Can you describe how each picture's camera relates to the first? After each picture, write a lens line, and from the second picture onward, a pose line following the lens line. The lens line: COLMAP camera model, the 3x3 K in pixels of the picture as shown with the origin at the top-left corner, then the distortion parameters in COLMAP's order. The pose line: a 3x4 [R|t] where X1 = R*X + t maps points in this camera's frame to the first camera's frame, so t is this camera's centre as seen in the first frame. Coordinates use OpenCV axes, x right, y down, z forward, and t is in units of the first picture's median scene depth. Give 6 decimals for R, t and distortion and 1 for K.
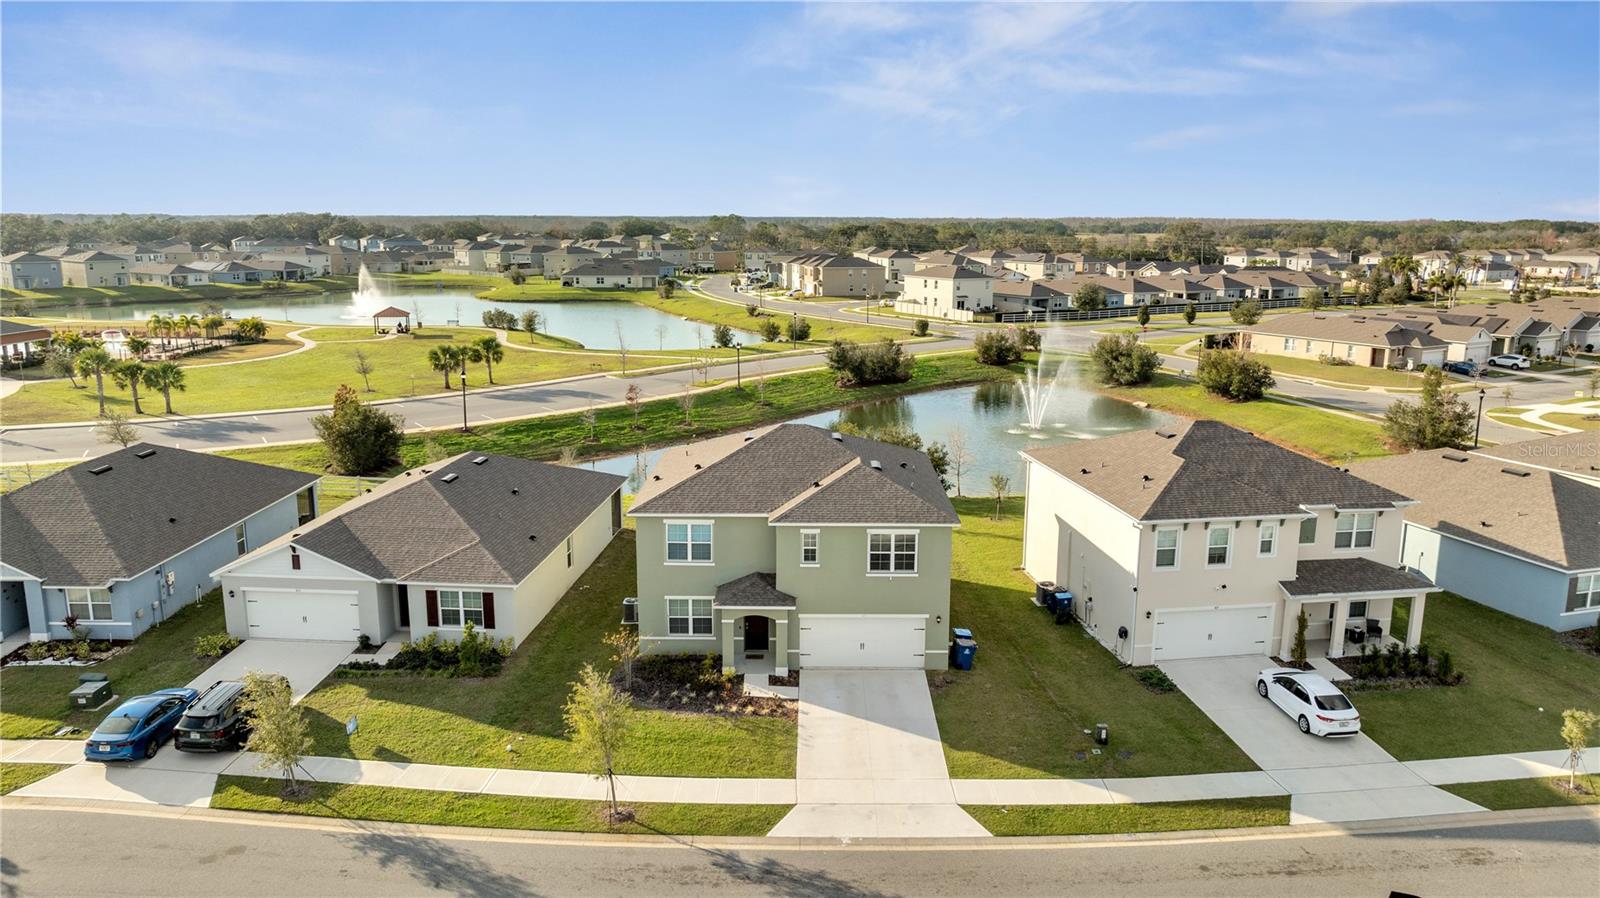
lens RADIAL K [[1128.2, 0, 803.3], [0, 1128.2, 442.0], [0, 0, 1]] dist [-0.031940, 0.028542]
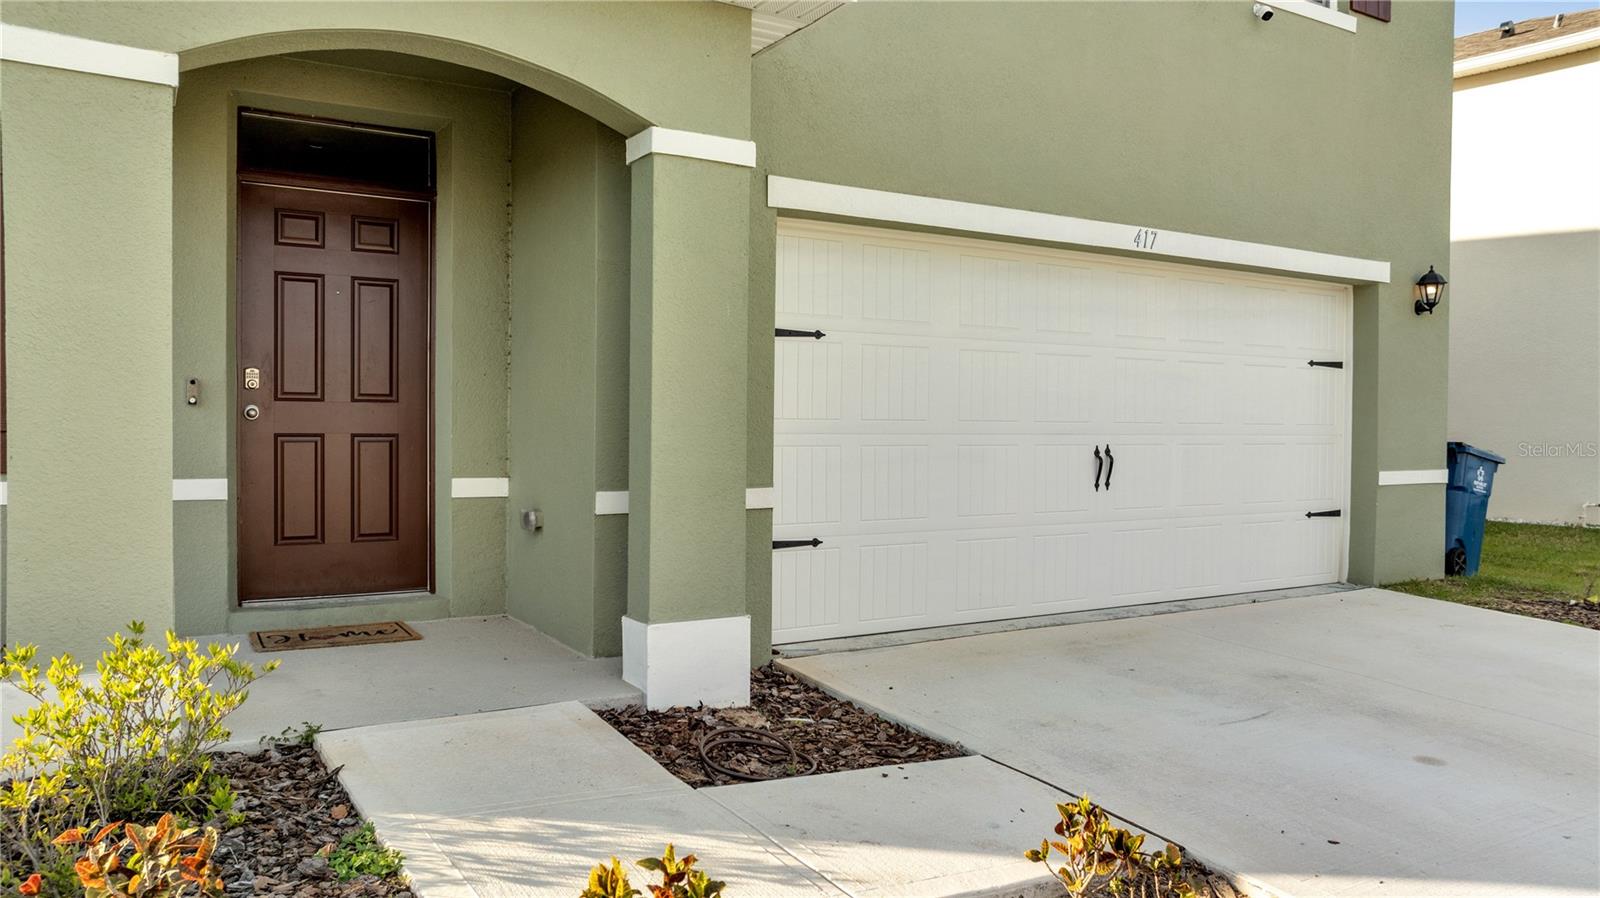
lens RADIAL K [[1128.2, 0, 804.2], [0, 1128.2, 448.9], [0, 0, 1]] dist [-0.031940, 0.028542]
pose [[0.853890, -0.009677, 0.520364, -0.062856], [0.099436, 0.984443, -0.144862, 0.194457], [-0.510867, 0.175438, 0.841568, 0.878020]]
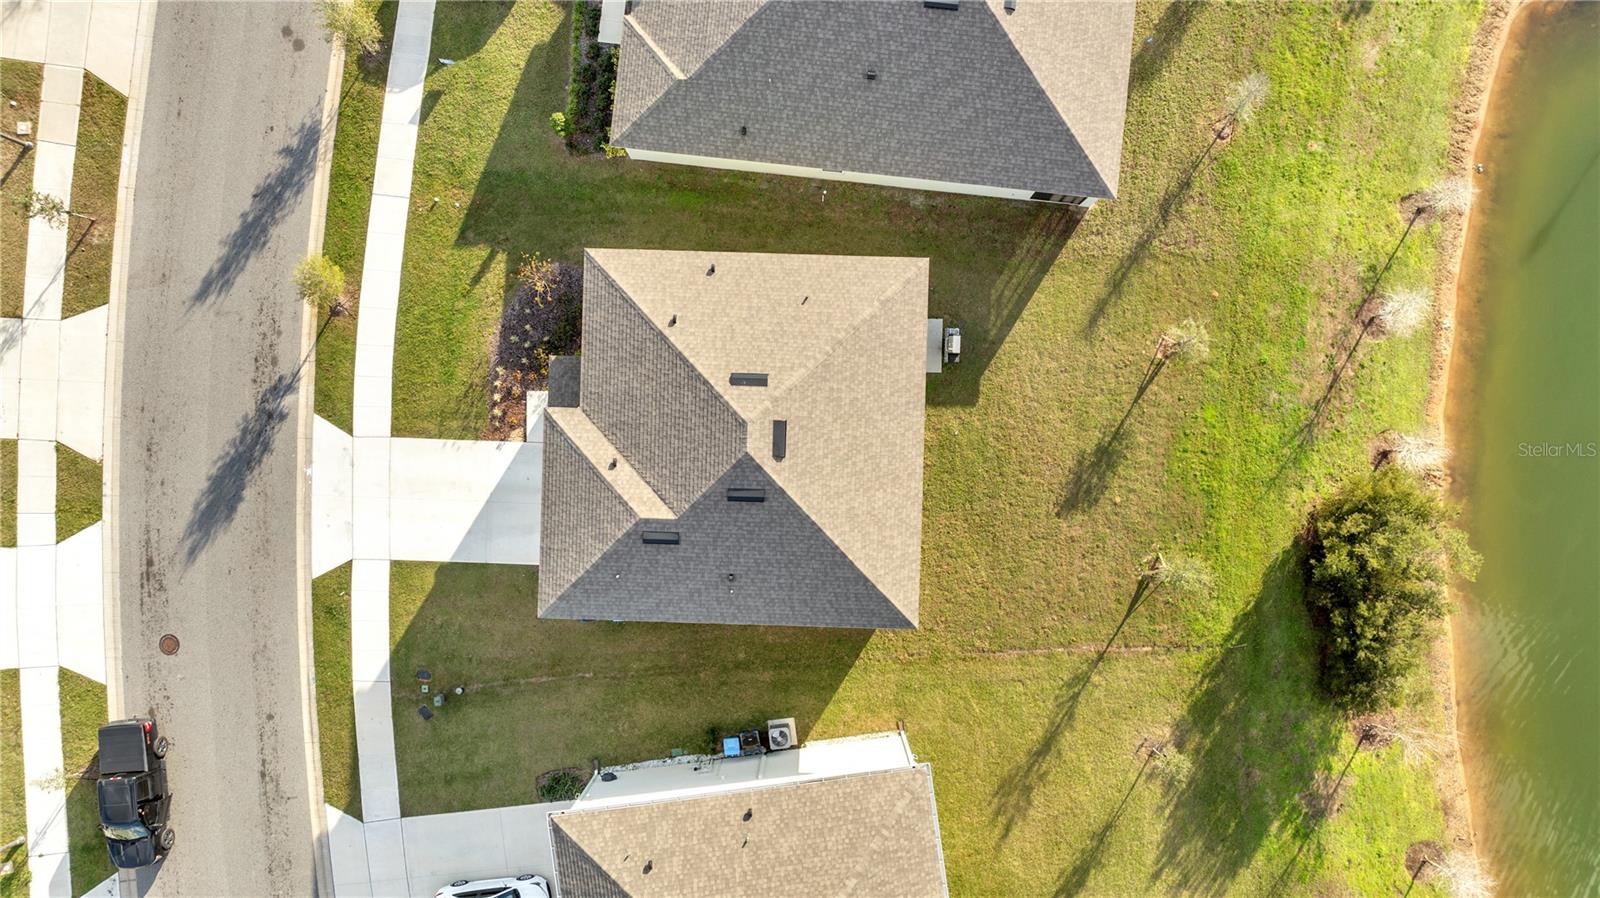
lens RADIAL K [[1128.2, 0, 800.8], [0, 1128.2, 447.0], [0, 0, 1]] dist [-0.031940, 0.028542]
pose [[-0.026830, 0.999550, -0.013439, 0.007427], [-0.187265, 0.008180, 0.982275, -0.827451], [0.981943, 0.028872, 0.186961, 0.984784]]
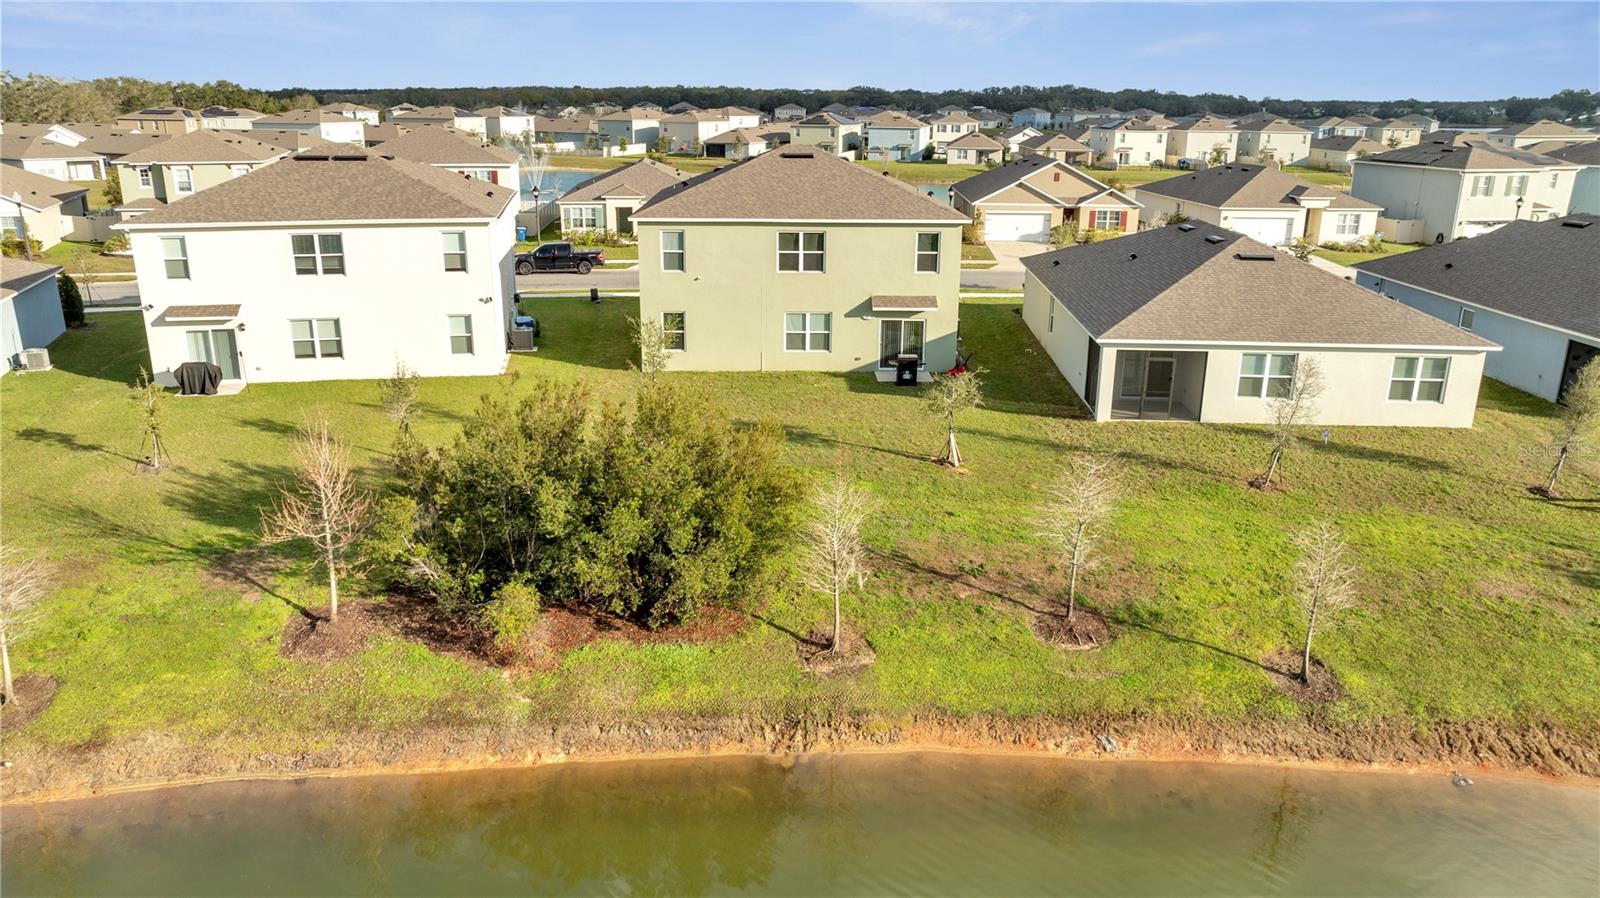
lens RADIAL K [[1128.2, 0, 801.1], [0, 1128.2, 453.8], [0, 0, 1]] dist [-0.031940, 0.028542]
pose [[-0.999573, -0.003898, -0.028957, 0.016650], [-0.017165, 0.880345, 0.474023, -0.261264], [0.023644, 0.474317, -0.880036, 2.164131]]
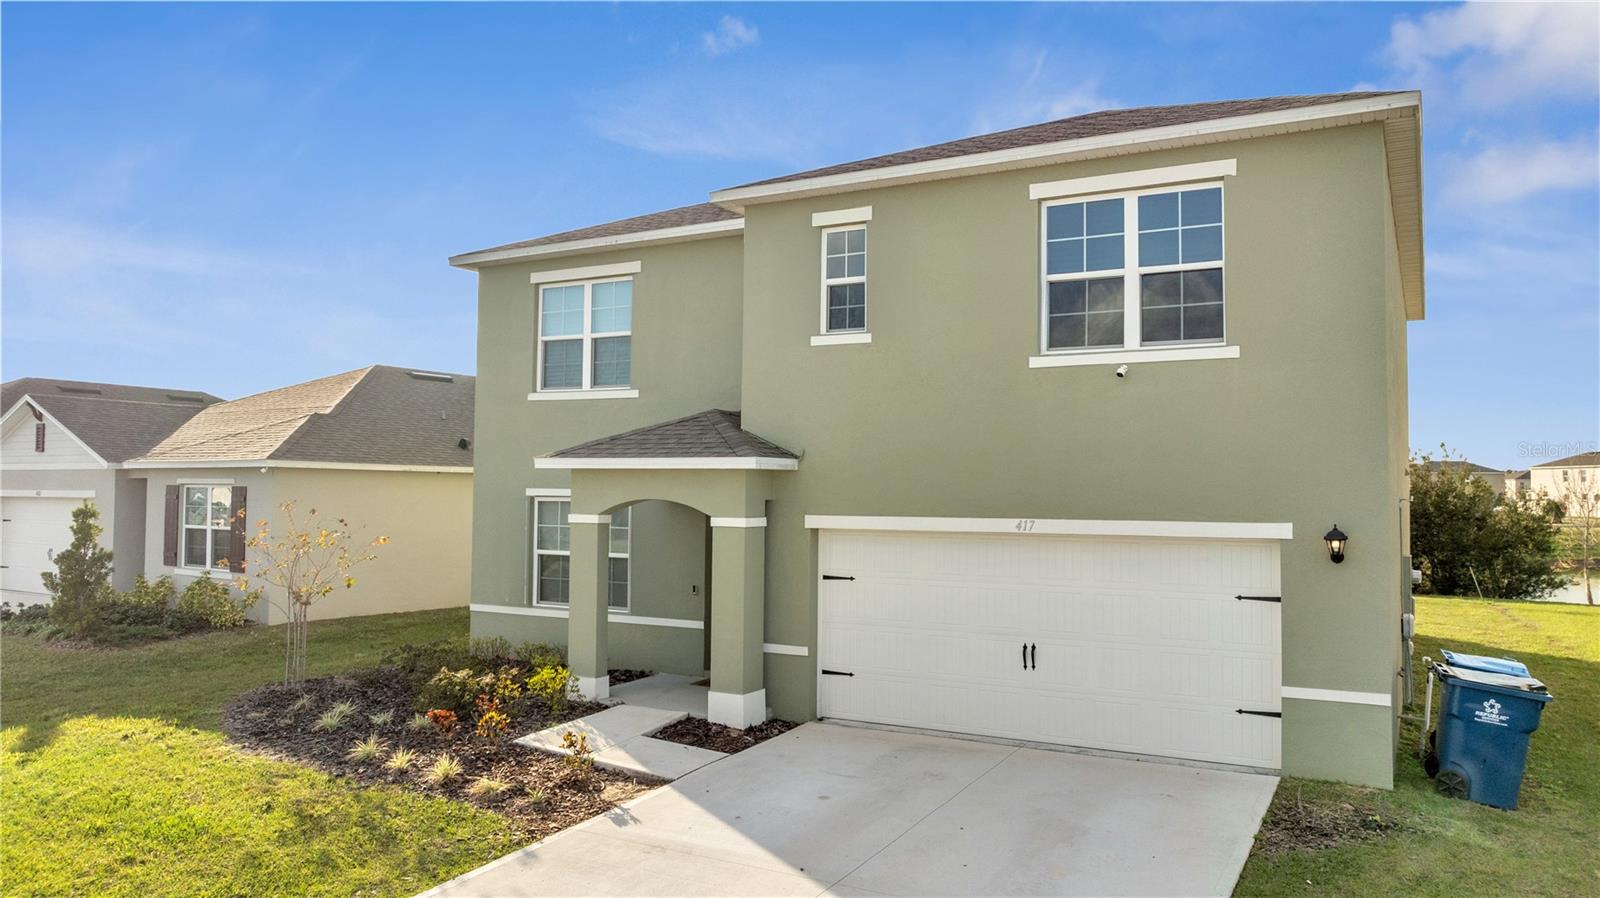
lens RADIAL K [[1128.2, 0, 806.3], [0, 1128.2, 449.5], [0, 0, 1]] dist [-0.031940, 0.028542]
pose [[0.874738, -0.016048, -0.484330, 0.133038], [-0.100757, 0.971586, -0.214168, 0.193150], [0.474005, 0.236141, 0.848267, 0.731169]]
